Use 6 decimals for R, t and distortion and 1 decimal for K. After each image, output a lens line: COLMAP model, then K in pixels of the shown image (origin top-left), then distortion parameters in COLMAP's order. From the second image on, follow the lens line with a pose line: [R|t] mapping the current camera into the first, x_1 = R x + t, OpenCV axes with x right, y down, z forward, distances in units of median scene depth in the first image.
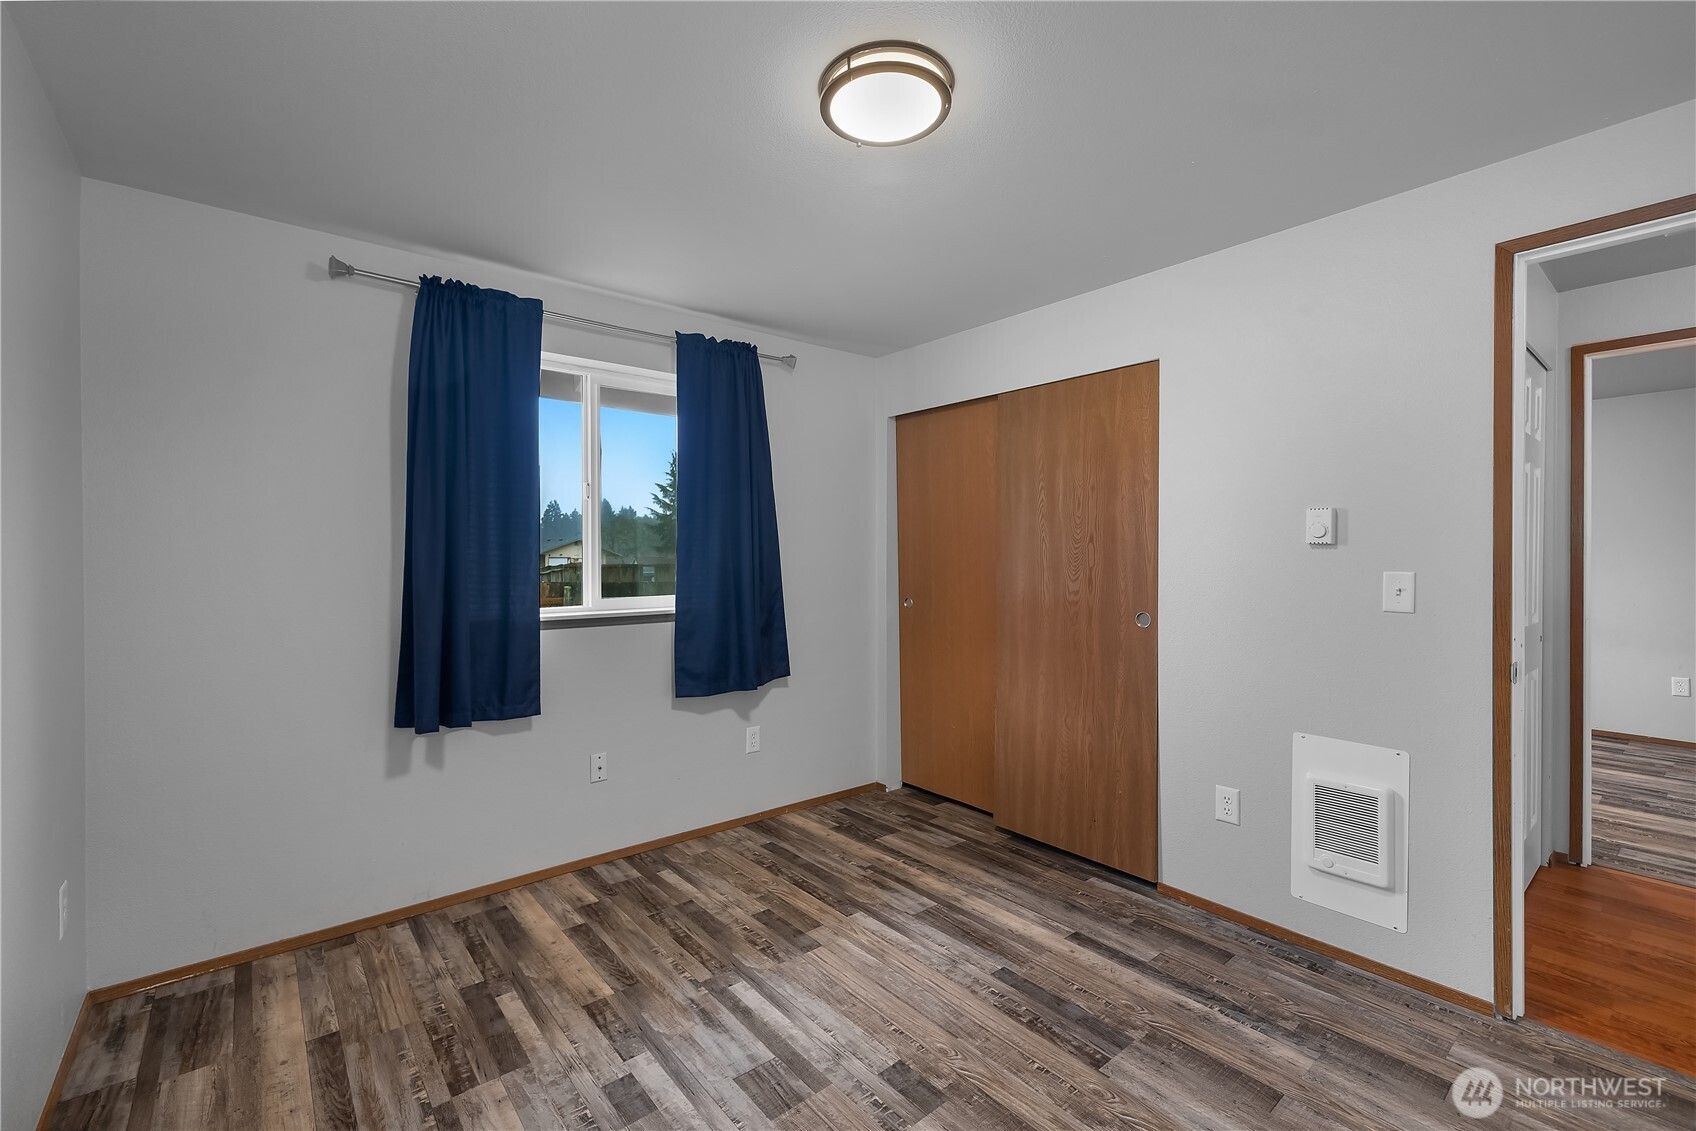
lens RADIAL K [[729.2, 0, 860.8], [0, 729.2, 561.7], [0, 0, 1]] dist [0.001588, 0.000770]
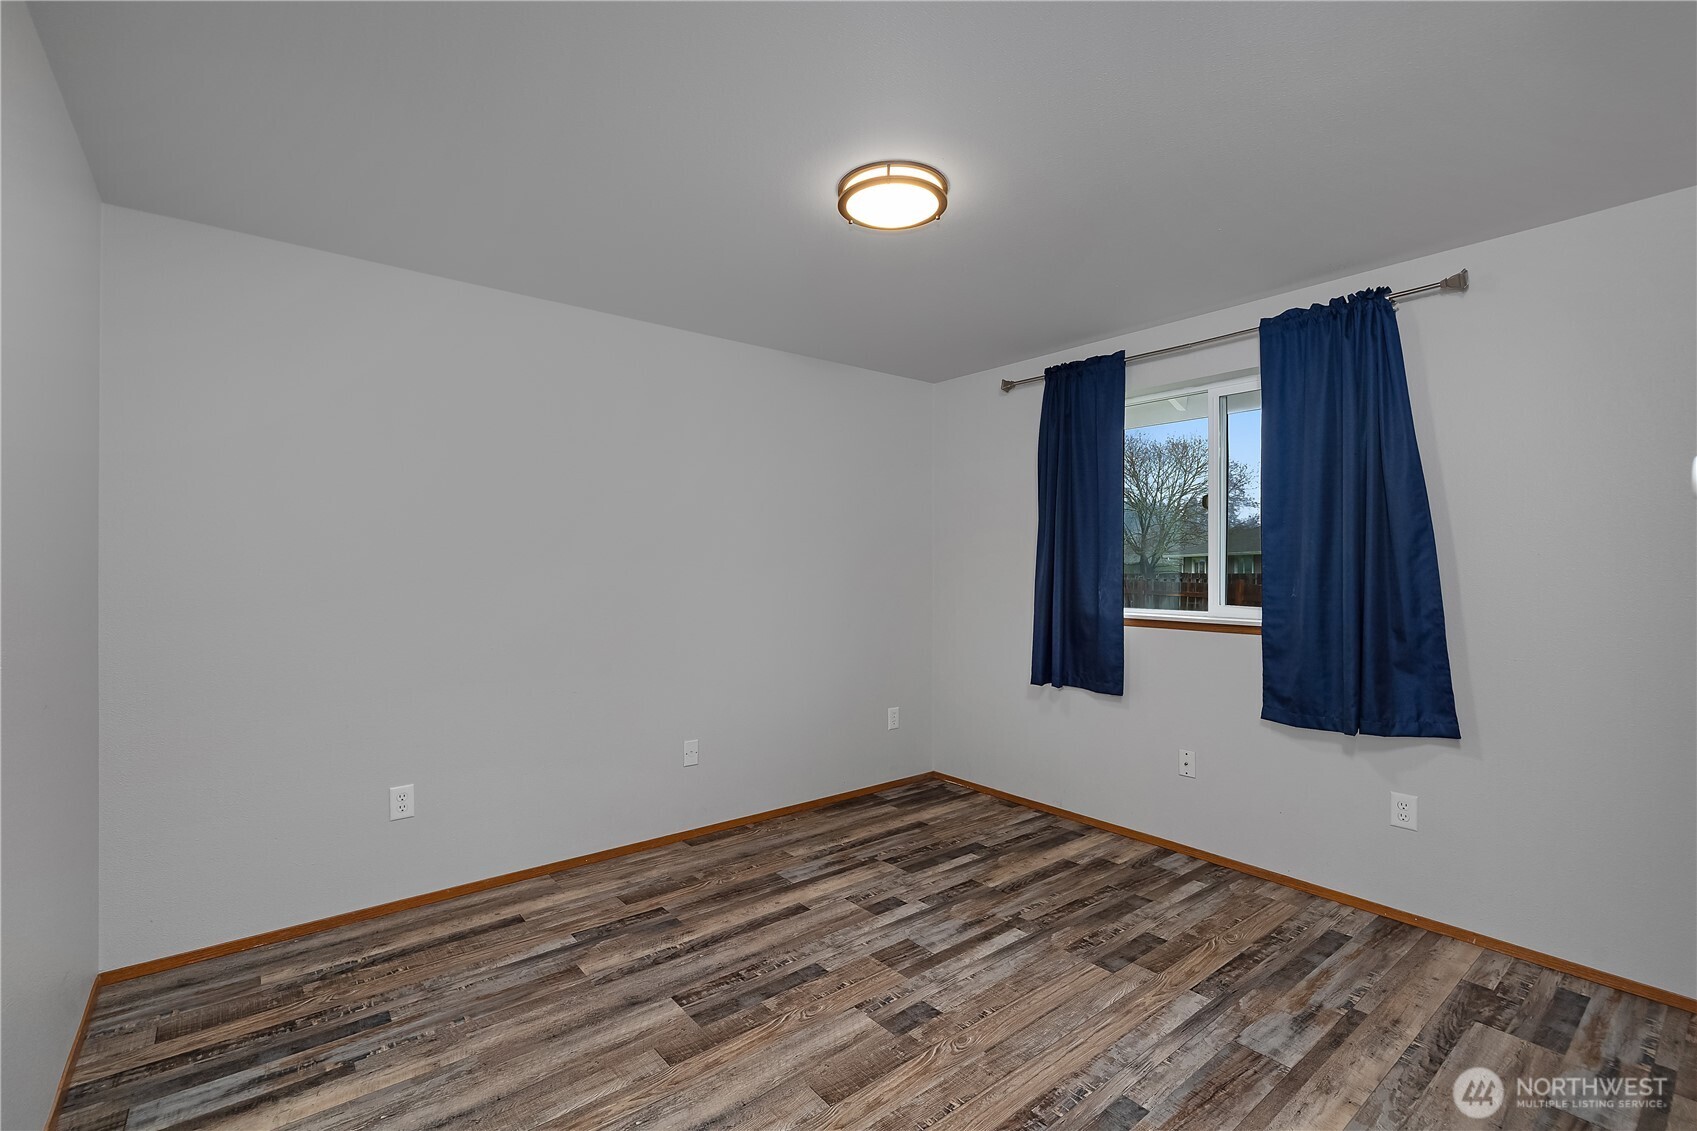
lens RADIAL K [[729.6, 0, 850.4], [0, 729.6, 568.5], [0, 0, 1]] dist [0.001588, 0.000770]
pose [[0.007734, 0.010315, -0.999917, 0.816400], [-0.011430, 0.999882, 0.010226, -0.007307], [0.999905, 0.011350, 0.007851, 0.588457]]
